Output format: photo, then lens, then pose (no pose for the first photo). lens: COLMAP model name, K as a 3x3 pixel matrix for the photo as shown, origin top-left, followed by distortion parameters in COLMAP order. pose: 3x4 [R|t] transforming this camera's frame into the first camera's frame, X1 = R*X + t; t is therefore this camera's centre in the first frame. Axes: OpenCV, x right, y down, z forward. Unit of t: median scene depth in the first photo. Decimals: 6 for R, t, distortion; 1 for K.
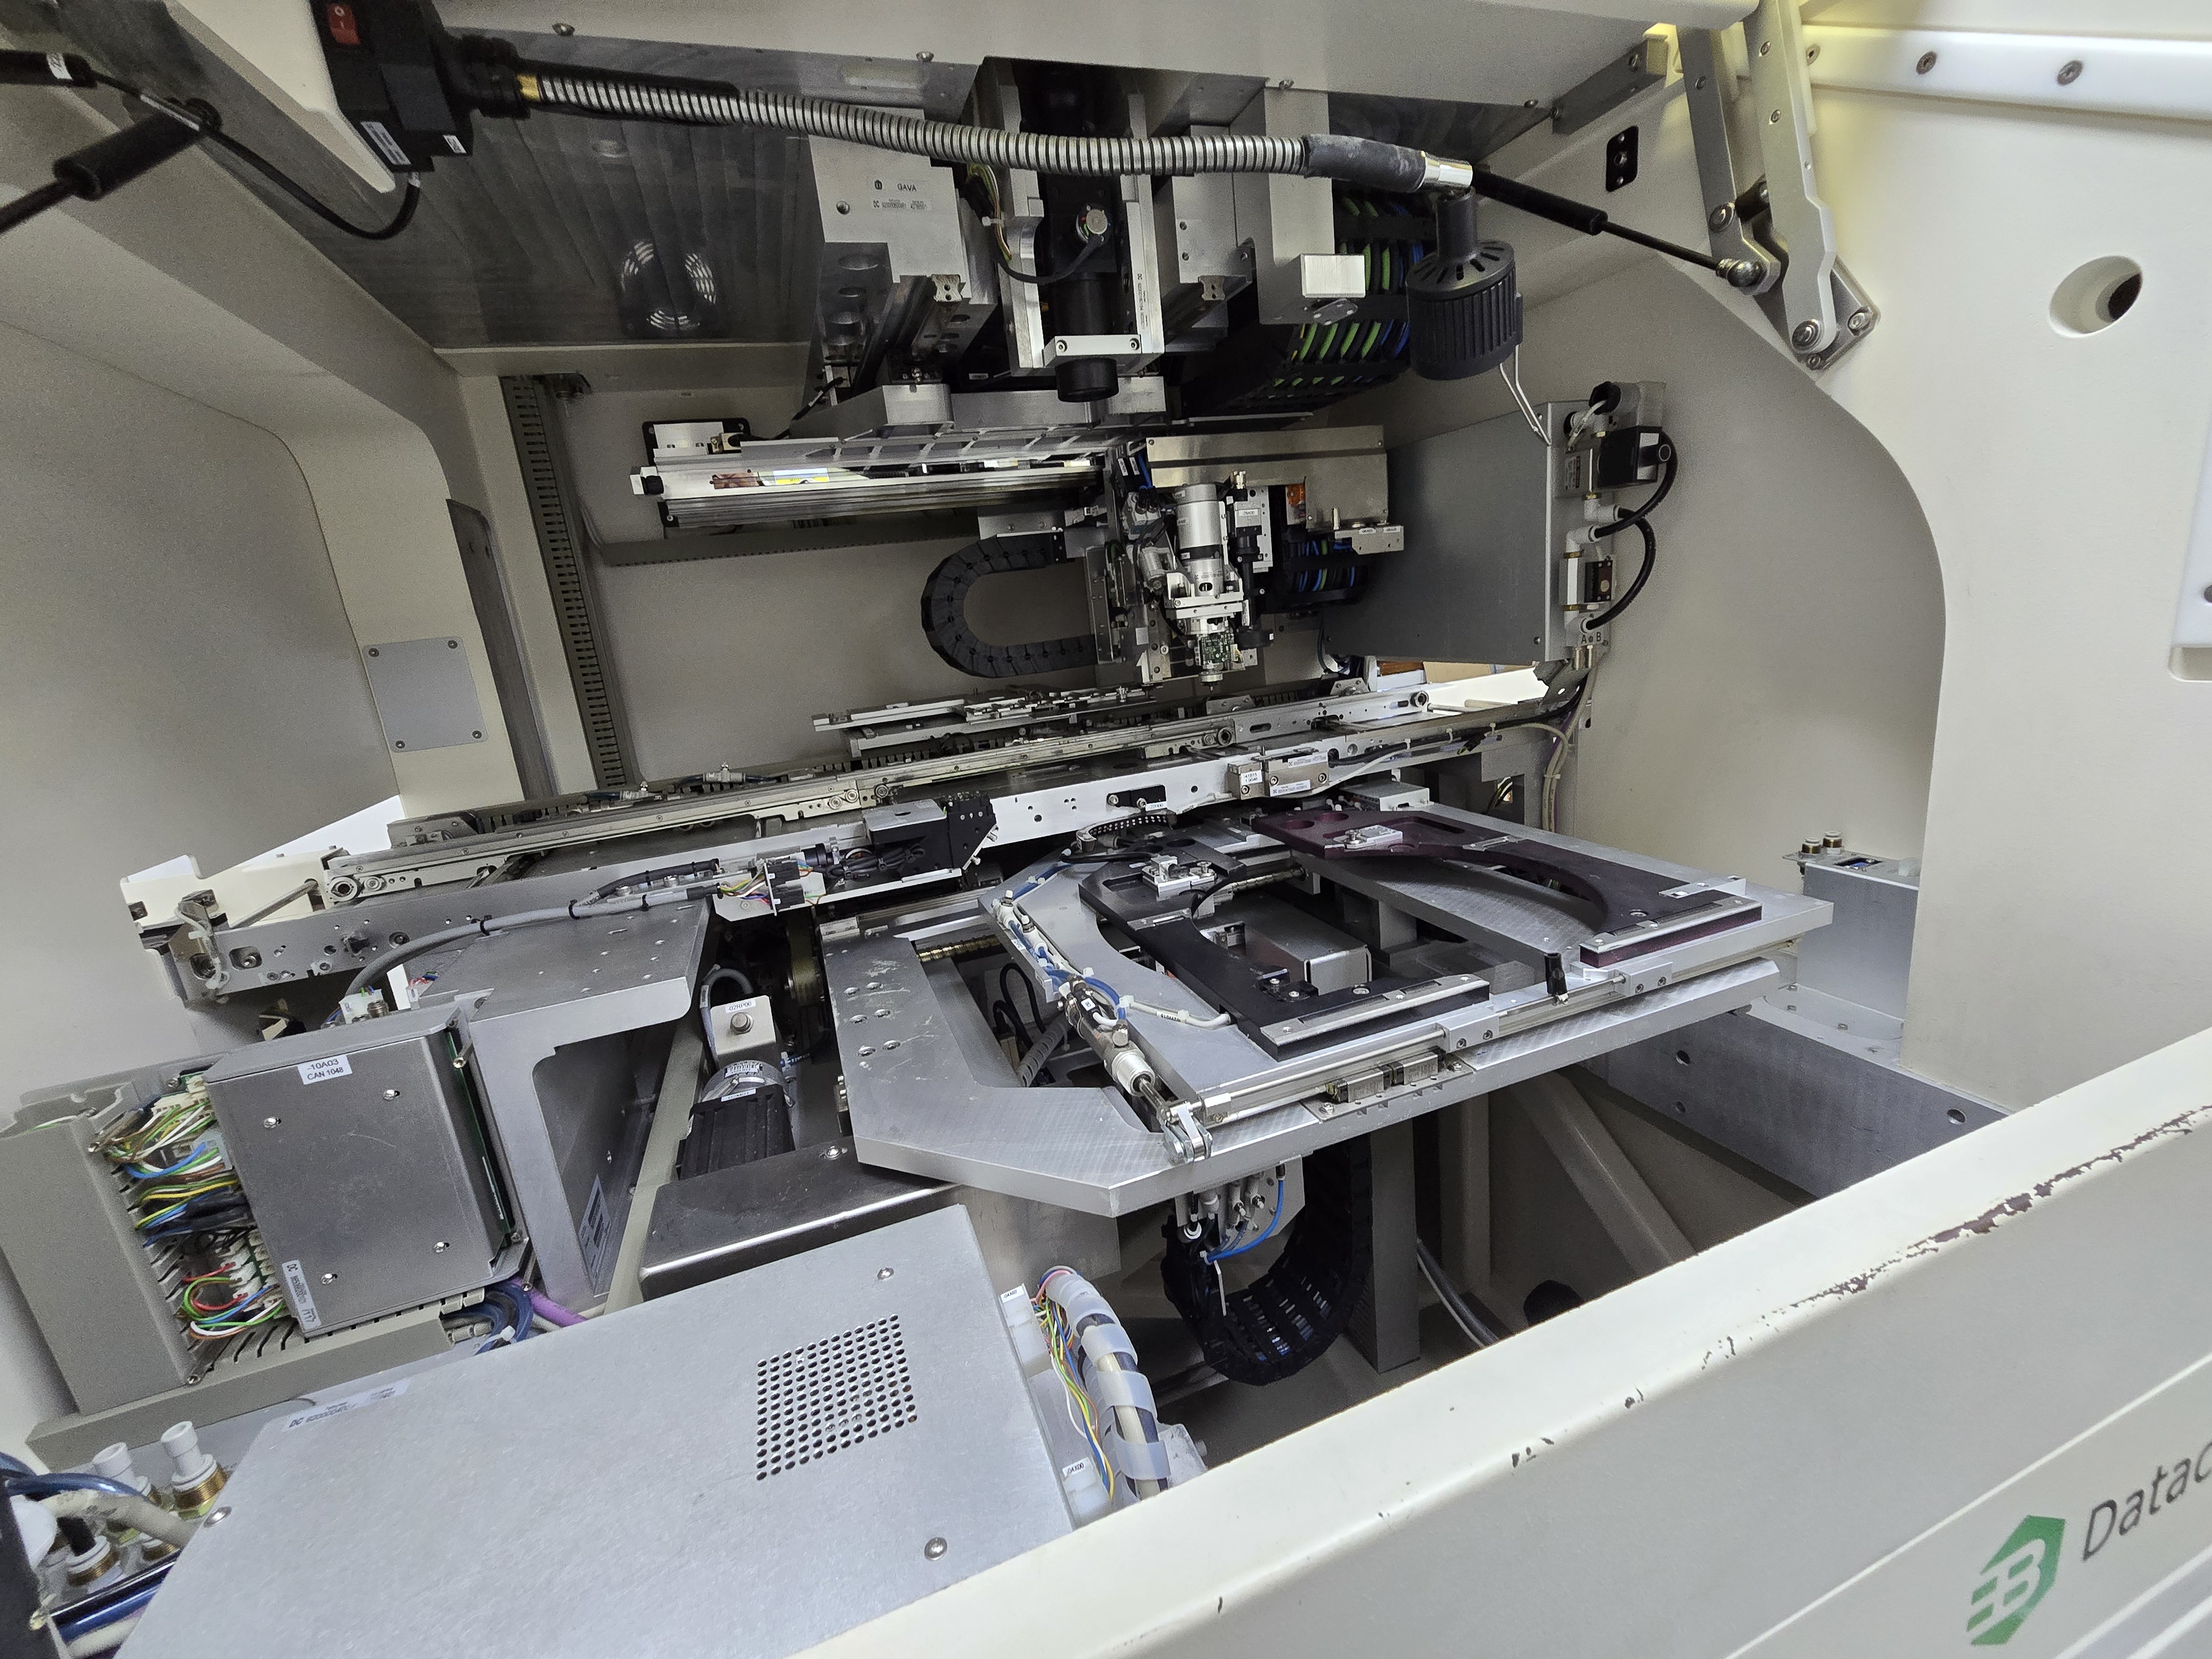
lens RADIAL K [[911.2, 0, 1103.1], [0, 911.2, 821.0], [0, 0, 1]] dist [-0.003901, 0.001159]
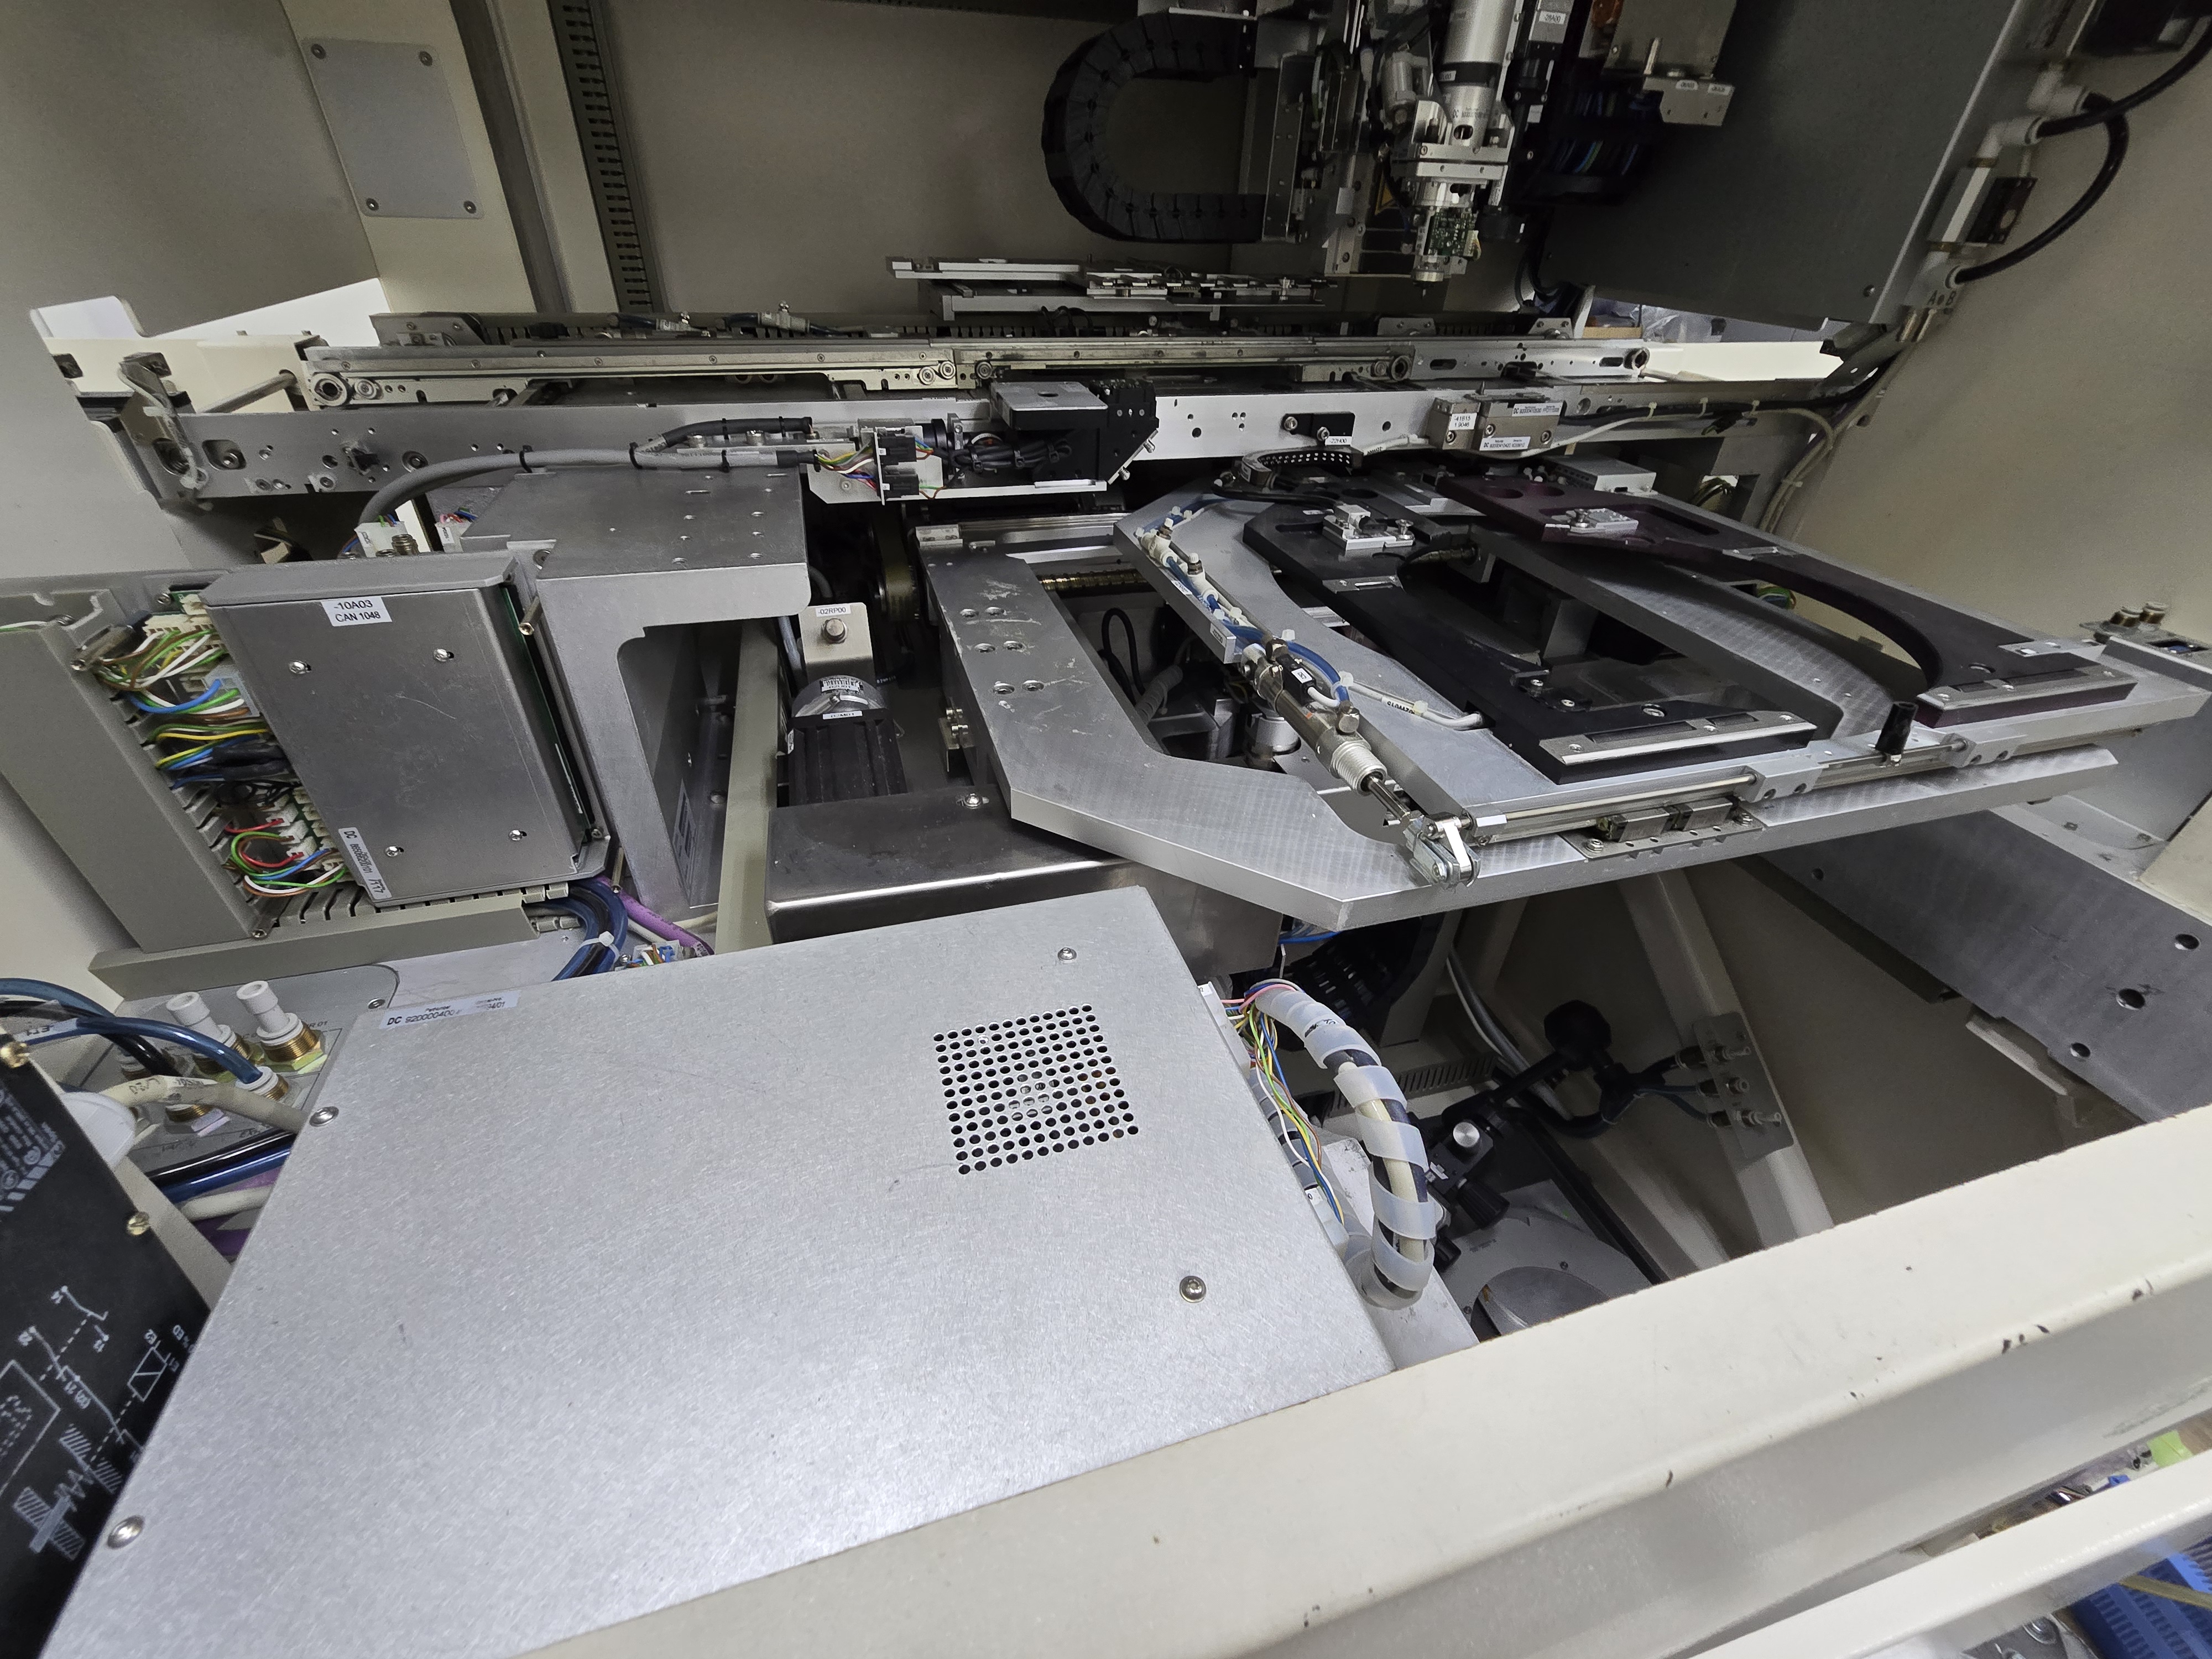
lens RADIAL K [[911.2, 0, 1103.1], [0, 911.2, 821.0], [0, 0, 1]] dist [-0.003901, 0.001159]
pose [[0.988594, 0.147331, 0.031239, -0.158513], [-0.148657, 0.921314, 0.359279, 0.045361], [0.024152, -0.359825, 0.932707, 0.159315]]
